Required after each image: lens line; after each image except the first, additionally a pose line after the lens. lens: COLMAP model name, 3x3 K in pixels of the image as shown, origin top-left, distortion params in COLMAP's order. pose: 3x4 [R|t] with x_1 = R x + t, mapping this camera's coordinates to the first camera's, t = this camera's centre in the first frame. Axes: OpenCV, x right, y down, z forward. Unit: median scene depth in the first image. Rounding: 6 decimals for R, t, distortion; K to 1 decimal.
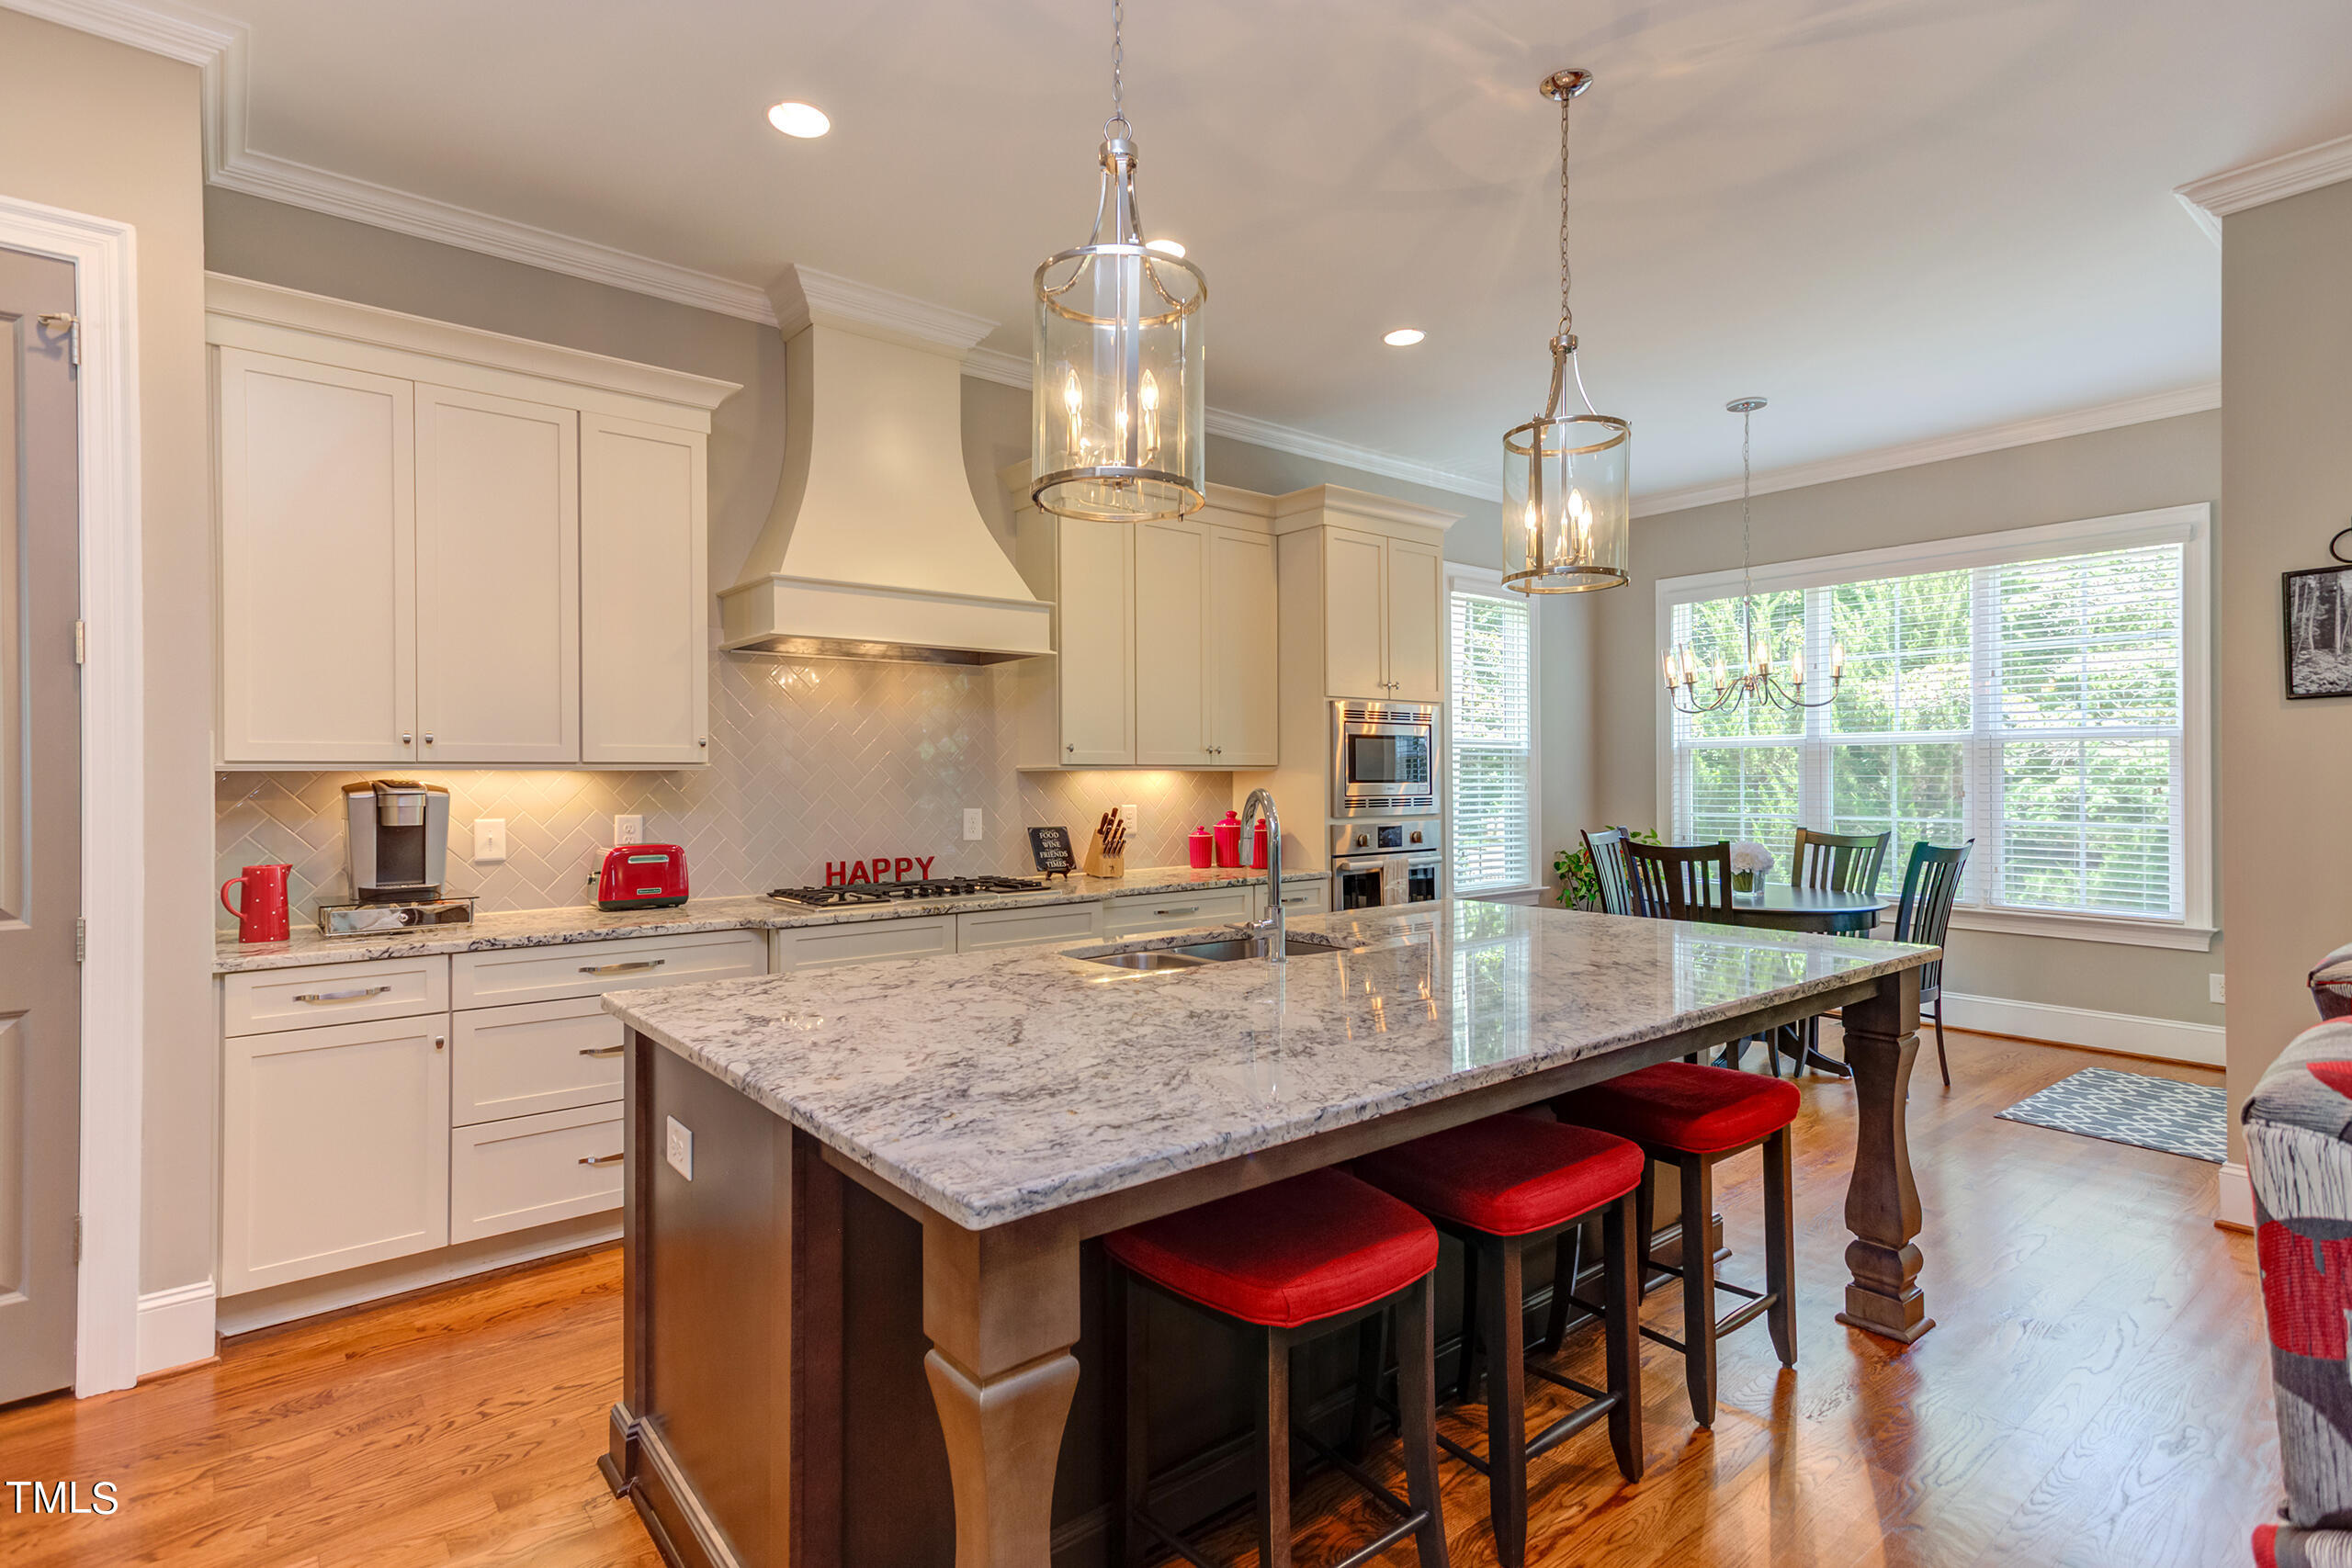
lens RADIAL K [[1184.7, 0, 1189.6], [0, 1184.7, 764.2], [0, 0, 1]] dist [0.003755, 0.015566]
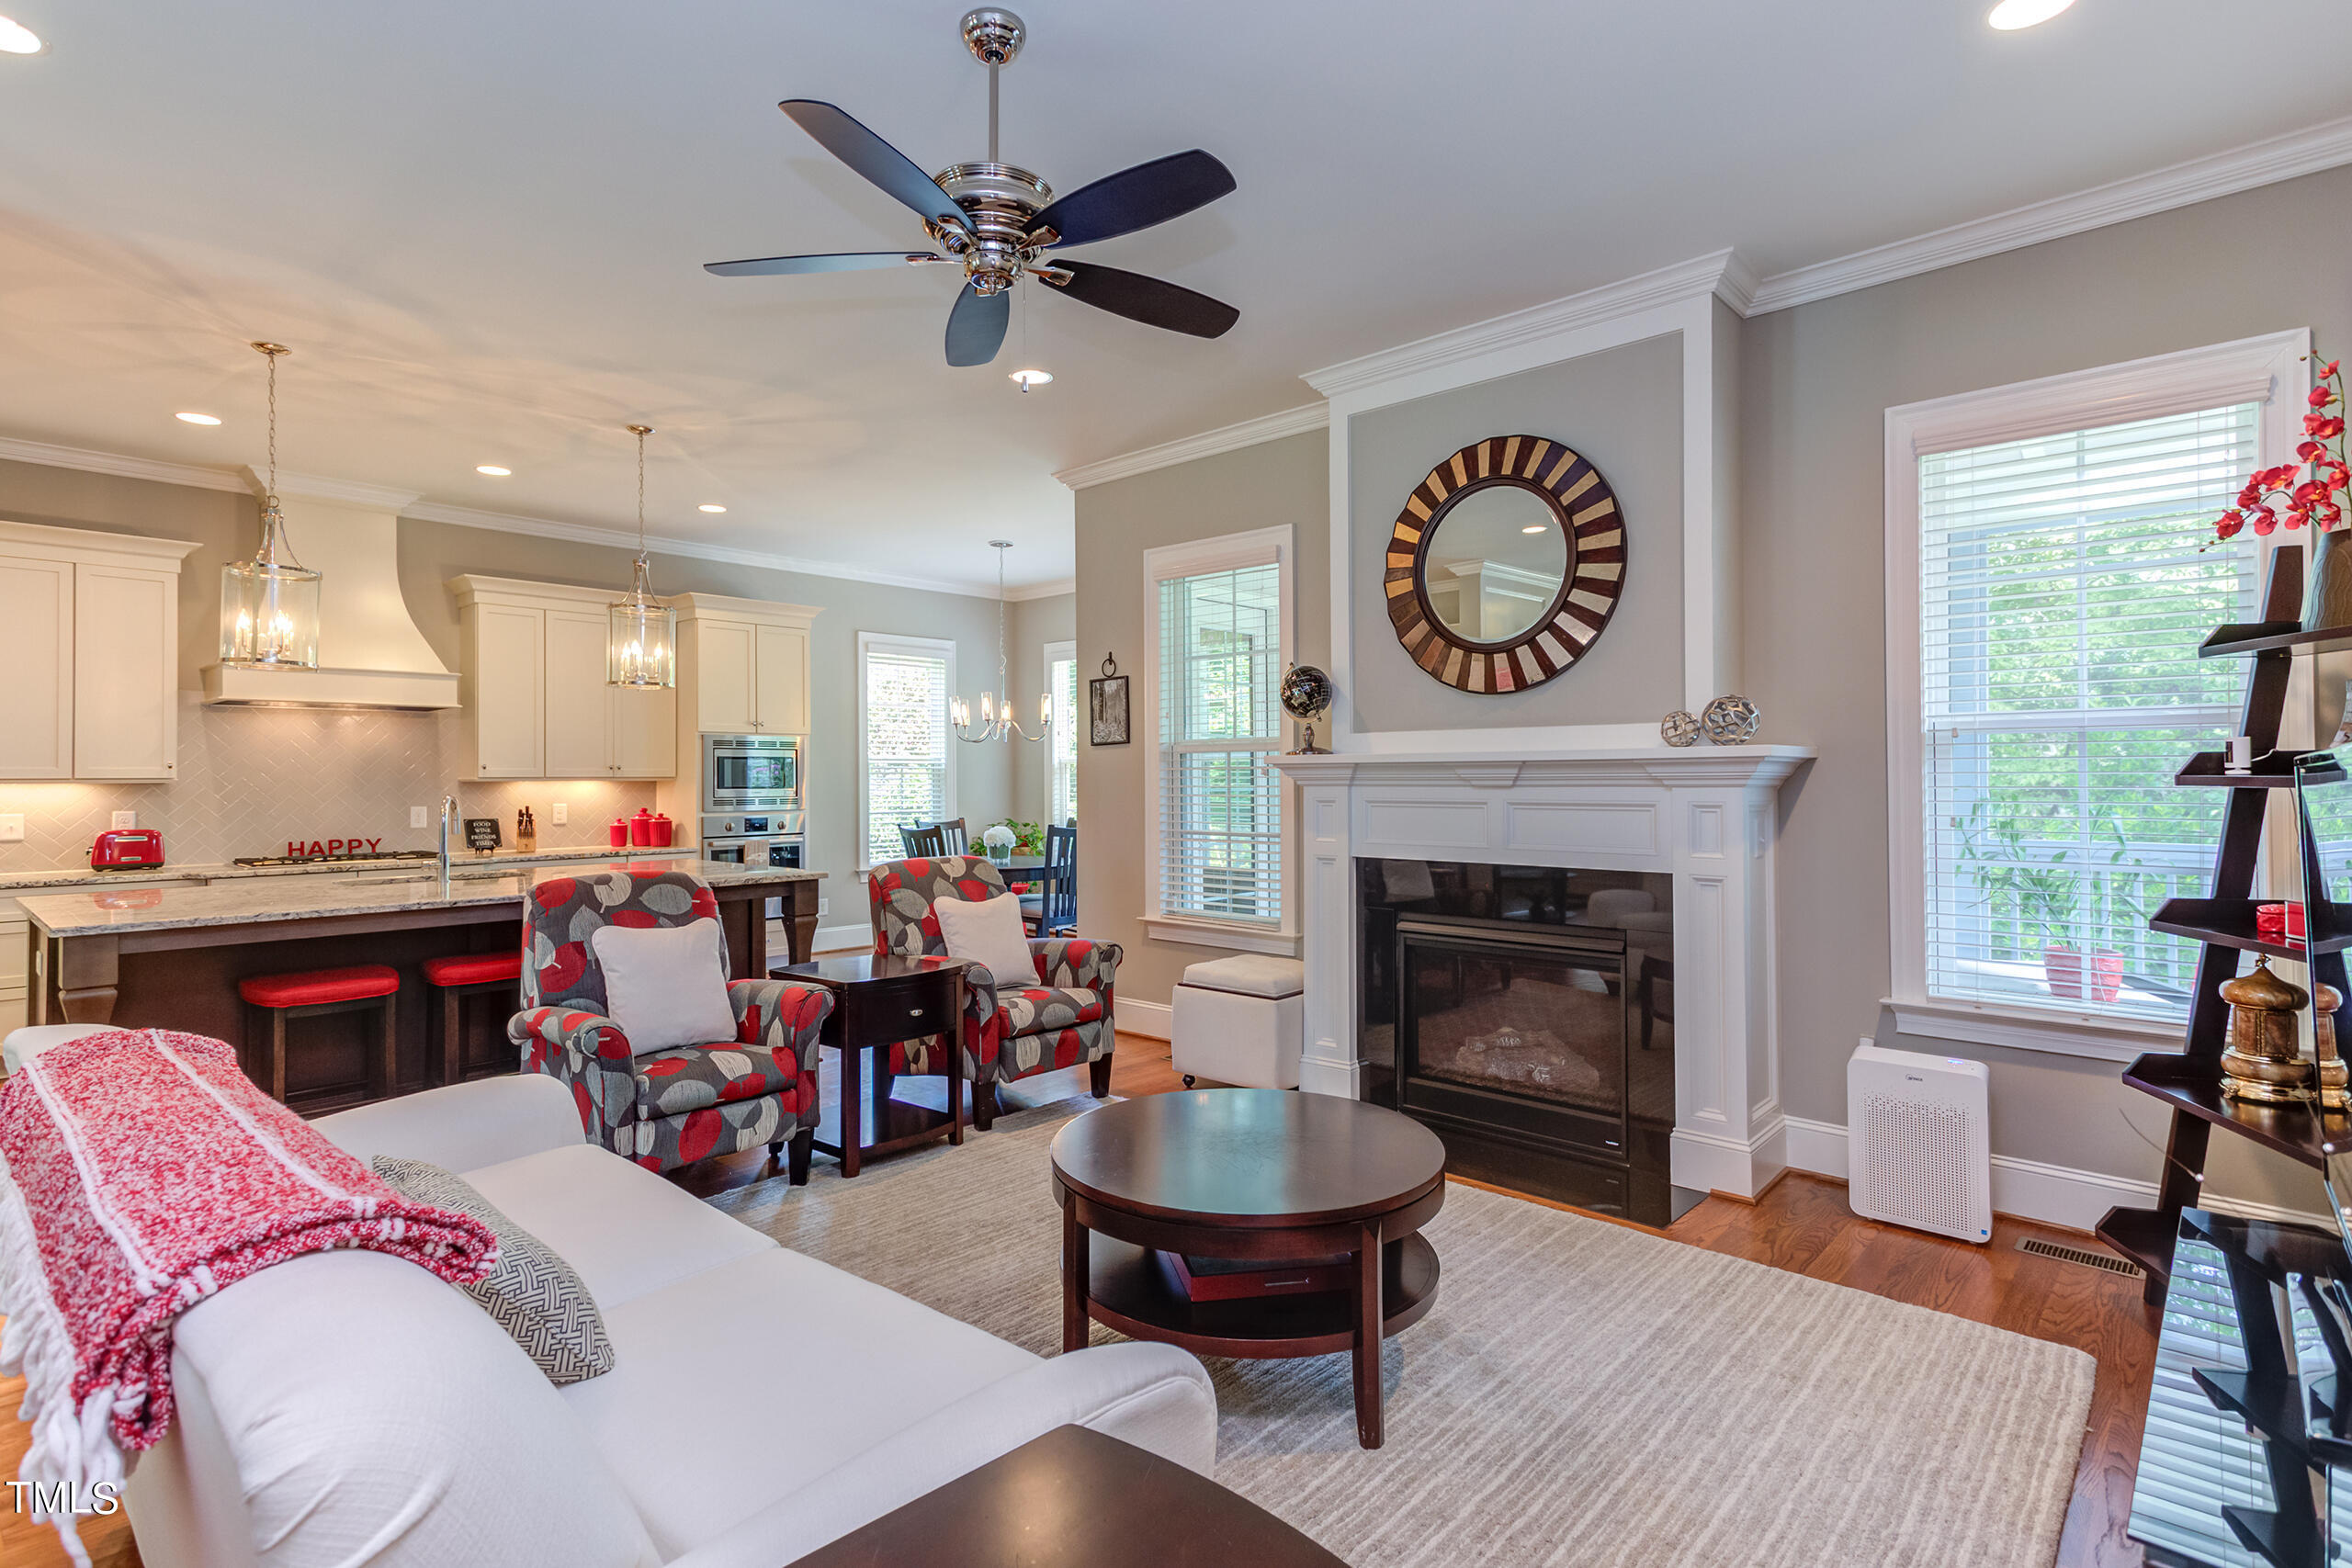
lens RADIAL K [[1191.4, 0, 1218.8], [0, 1191.4, 740.2], [0, 0, 1]] dist [-0.000531, 0.012908]
pose [[0.988013, 0.005367, 0.154279, 0.629221], [-0.002205, 0.999784, -0.020656, -0.018801], [-0.154356, 0.020068, 0.987811, -0.699905]]
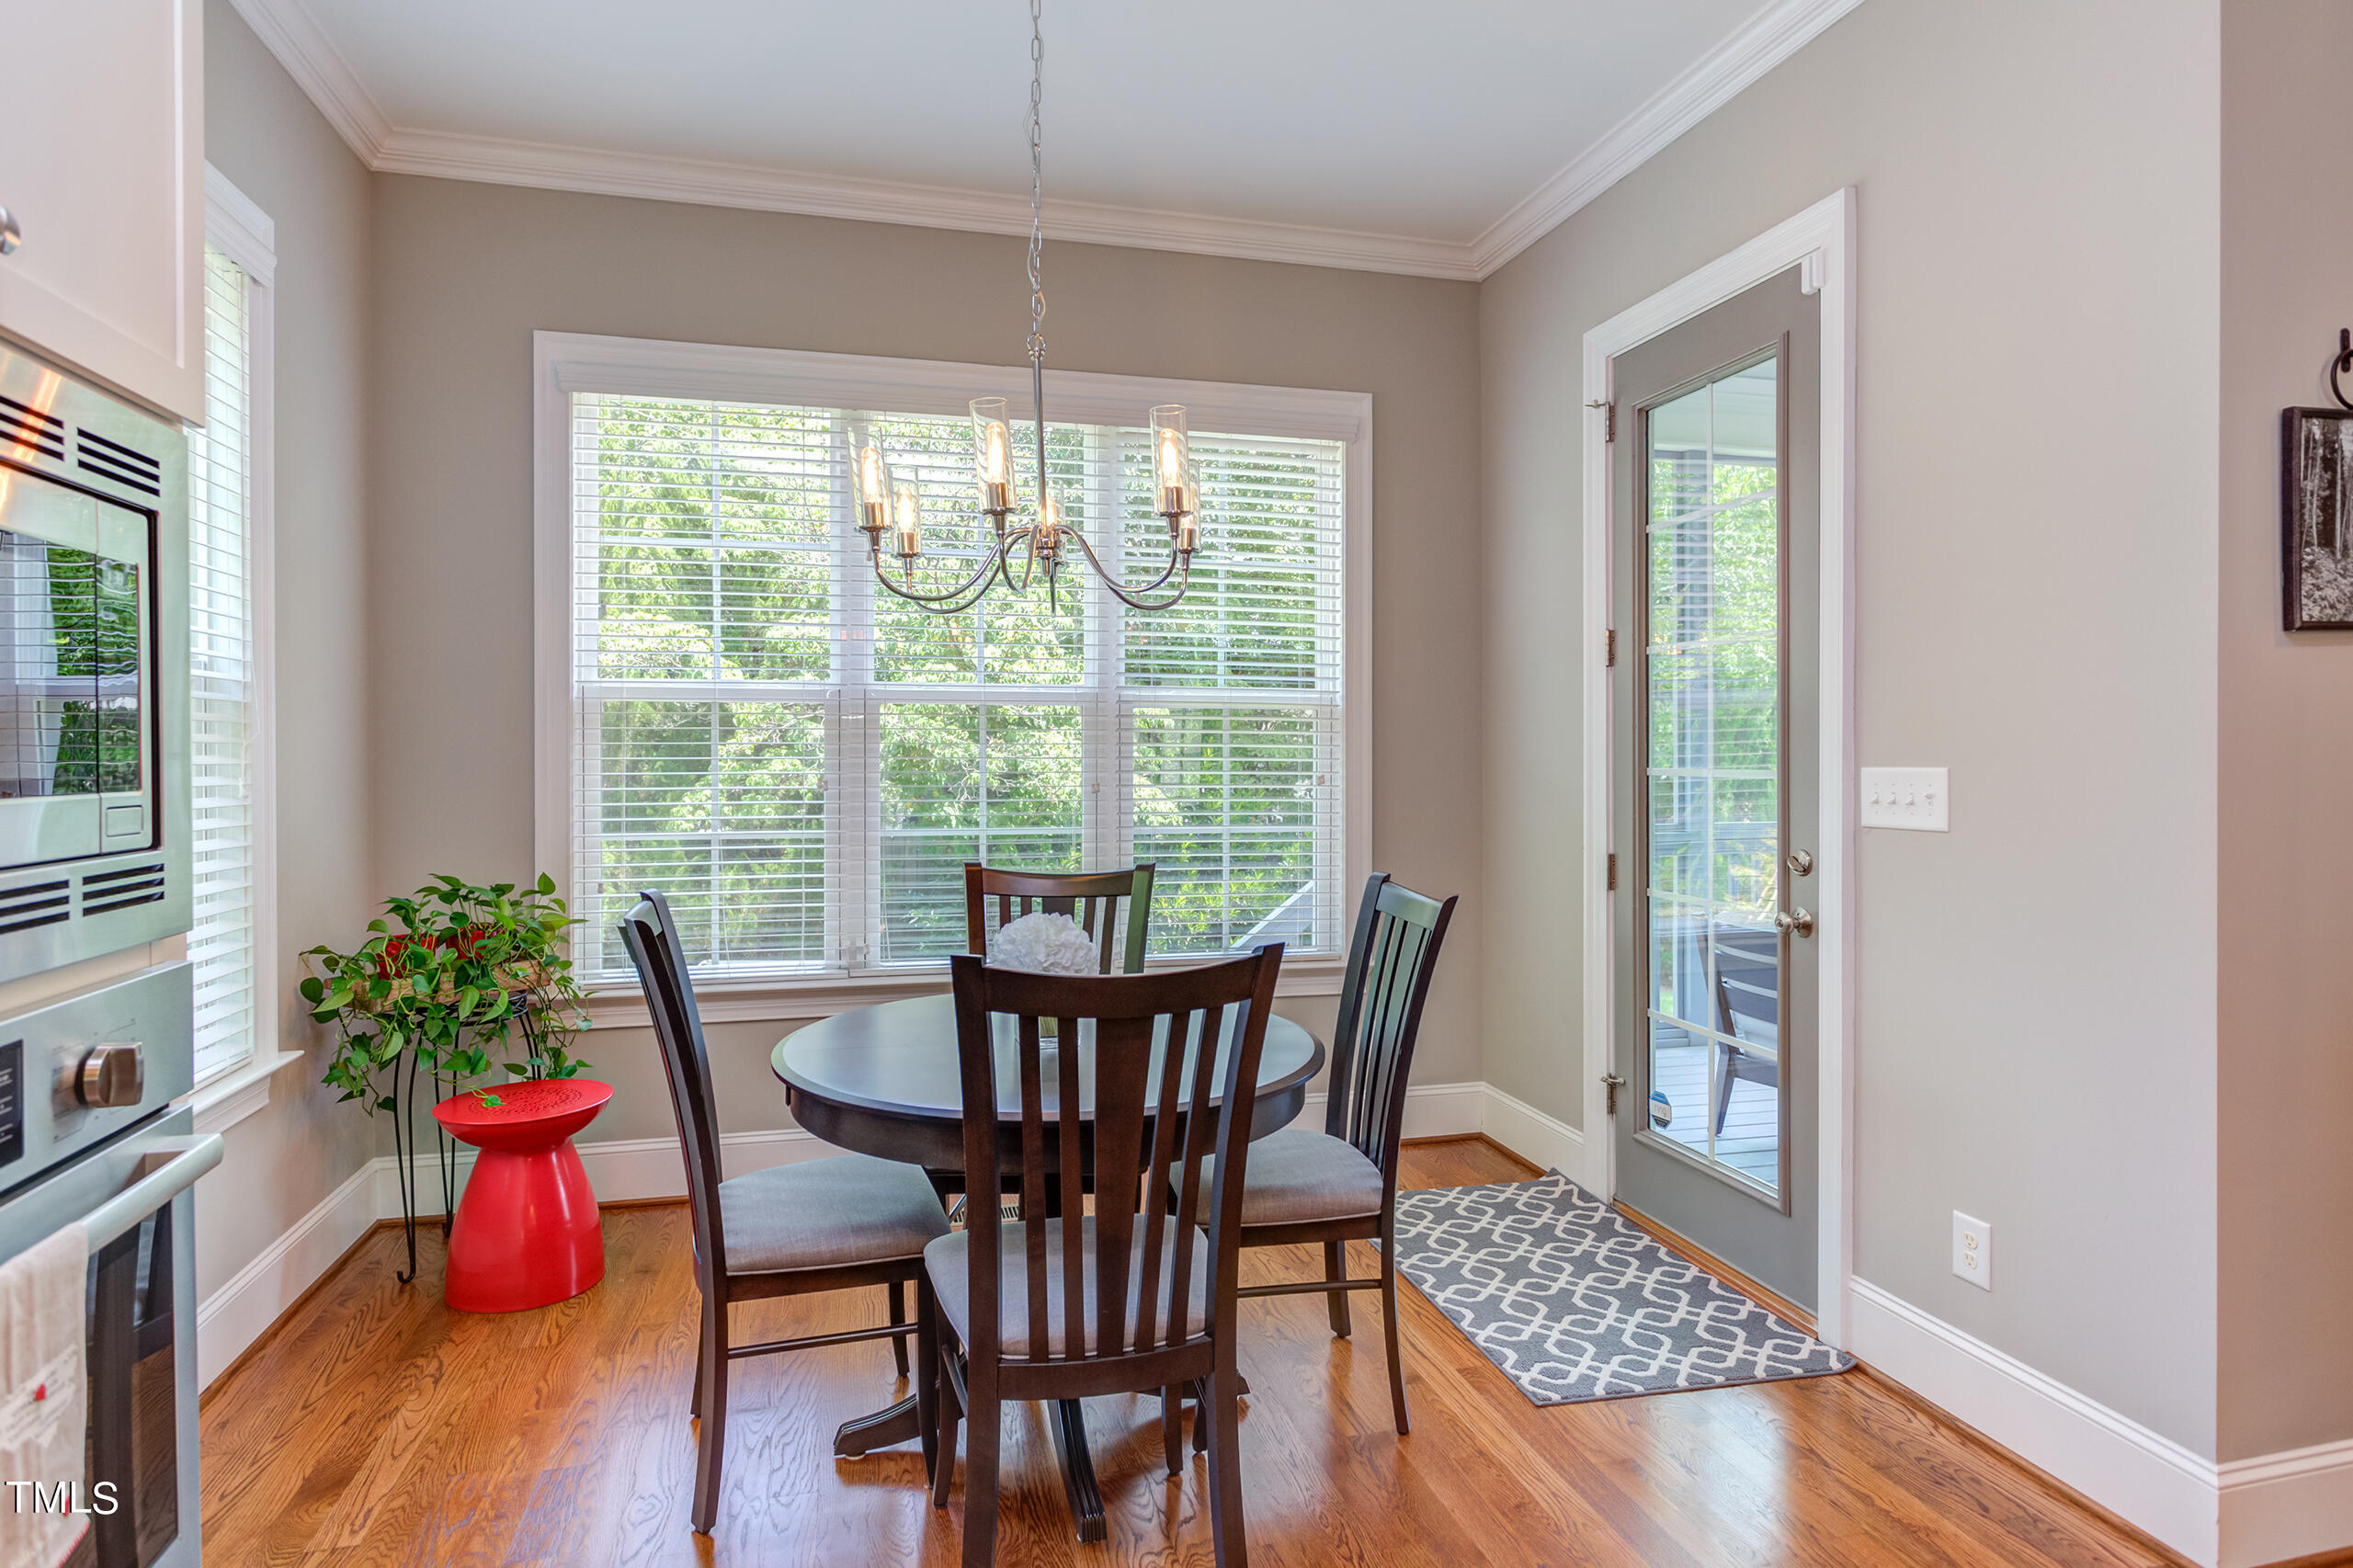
lens RADIAL K [[1185.3, 0, 1190.2], [0, 1185.3, 764.2], [0, 0, 1]] dist [0.003755, 0.015566]
pose [[0.407429, -0.009223, 0.913190, 0.131137], [-0.015347, 0.999739, 0.016944, 0.006915], [-0.913108, -0.020918, 0.407181, 0.954864]]
